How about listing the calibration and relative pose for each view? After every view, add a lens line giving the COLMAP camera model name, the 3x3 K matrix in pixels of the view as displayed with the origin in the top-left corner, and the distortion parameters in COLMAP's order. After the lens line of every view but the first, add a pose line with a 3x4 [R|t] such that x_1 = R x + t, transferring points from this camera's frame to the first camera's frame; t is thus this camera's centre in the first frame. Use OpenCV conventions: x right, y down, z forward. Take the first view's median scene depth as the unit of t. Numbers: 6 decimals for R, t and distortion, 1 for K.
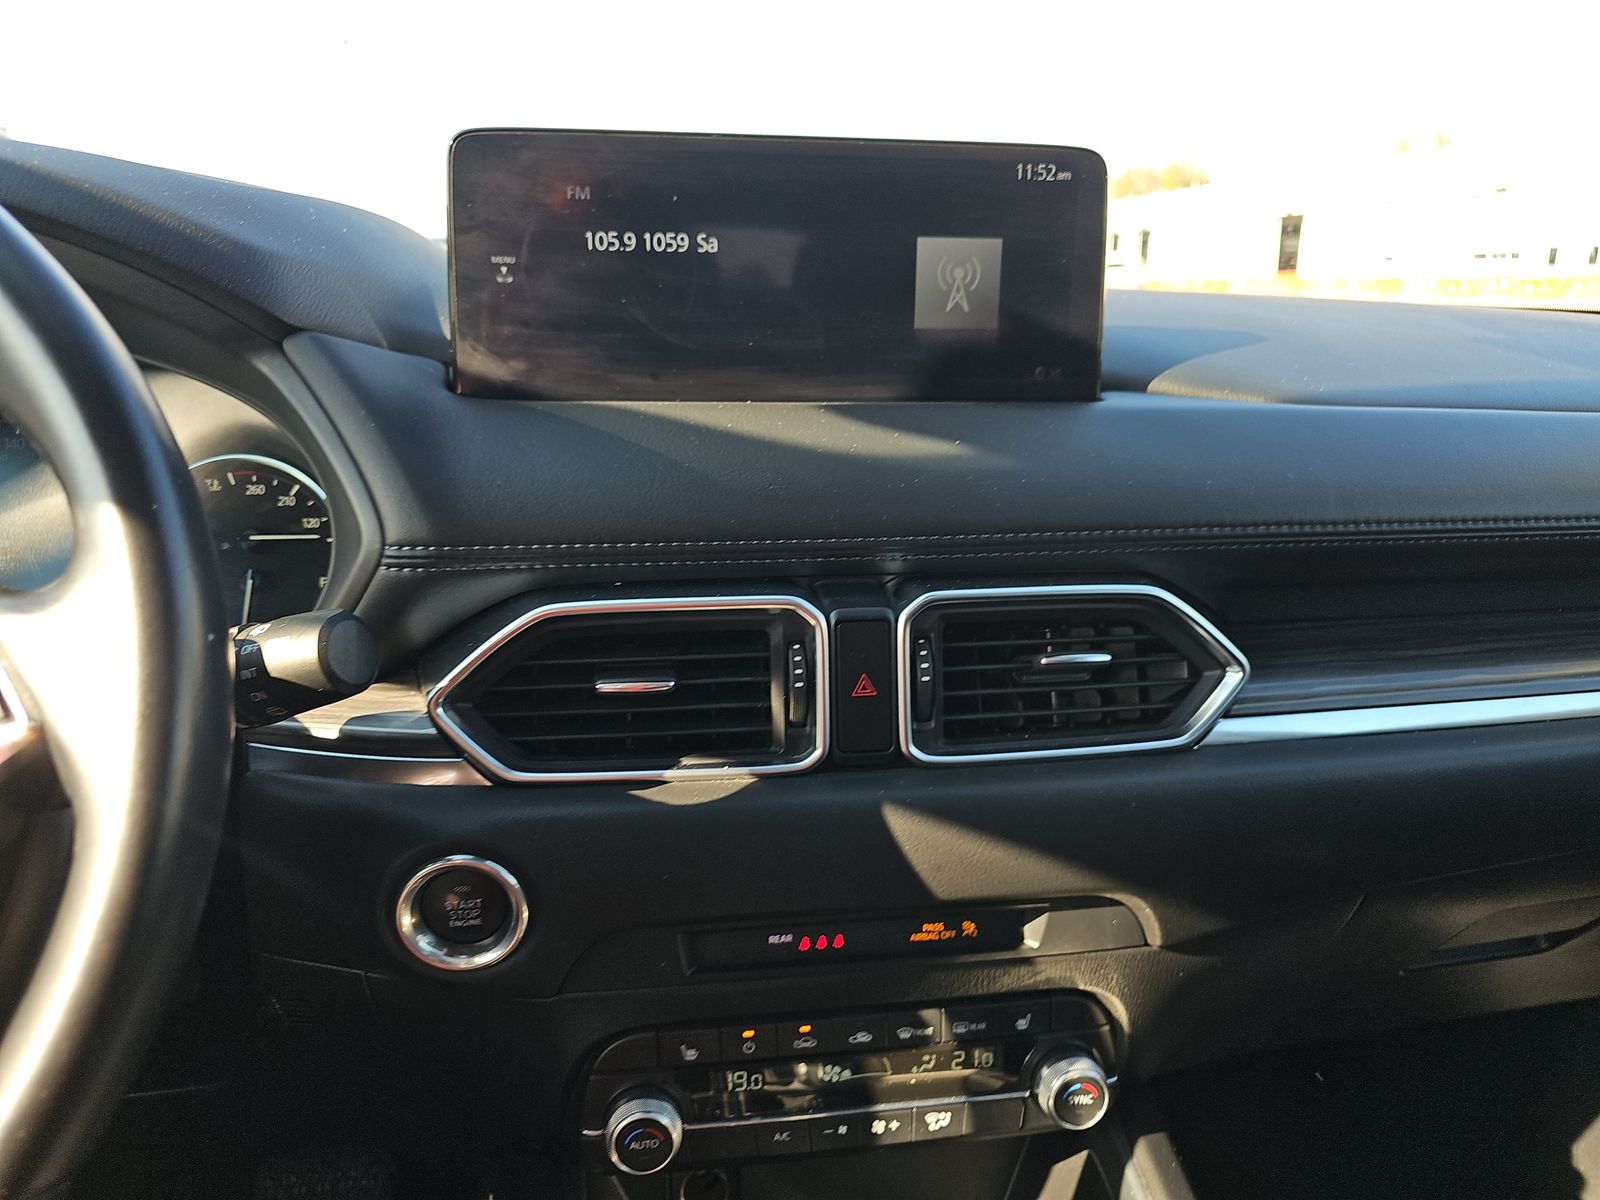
lens RADIAL K [[1071.8, 0, 800.0], [0, 1071.8, 600.0], [0, 0, 1]] dist [-0.000820, 0.000287]
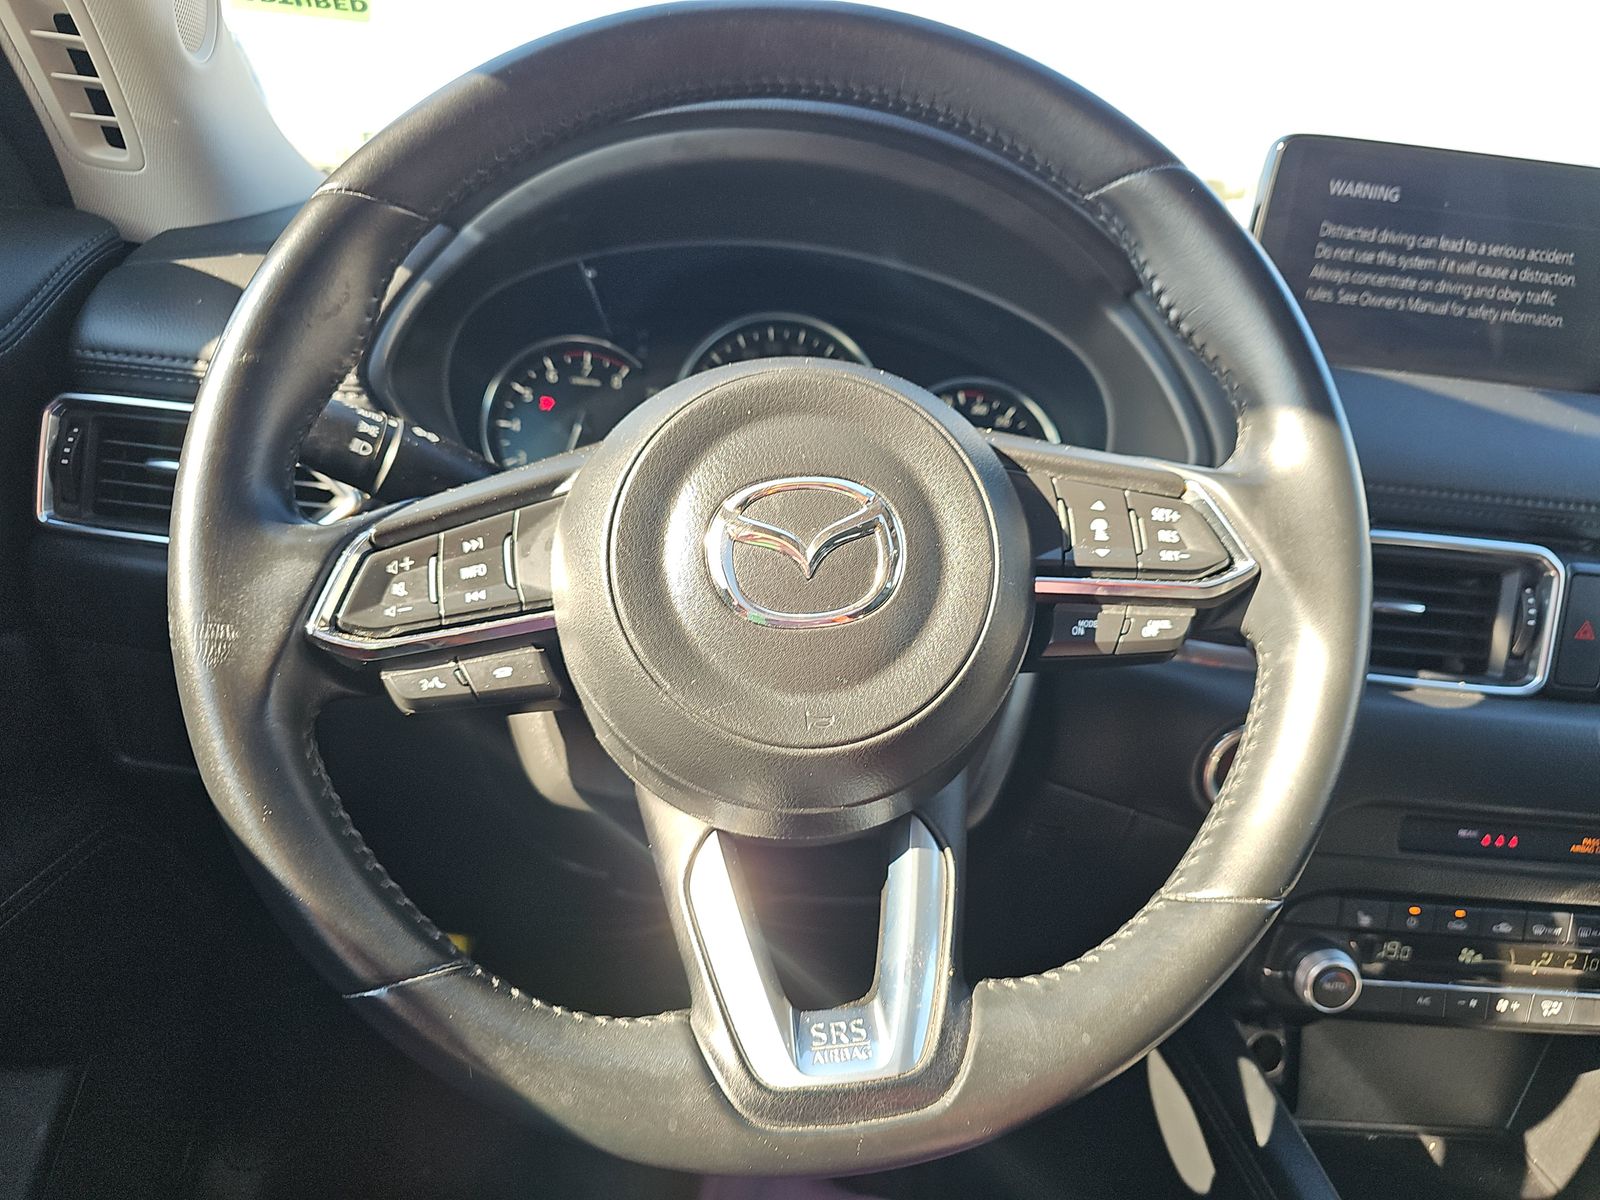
lens RADIAL K [[1071.8, 0, 800.0], [0, 1071.8, 600.0], [0, 0, 1]] dist [-0.000820, 0.000287]
pose [[0.990717, 0.116772, -0.069596, -0.685906], [-0.115963, 0.993131, 0.015574, 0.121354], [0.070937, -0.007359, 0.997454, -0.240643]]
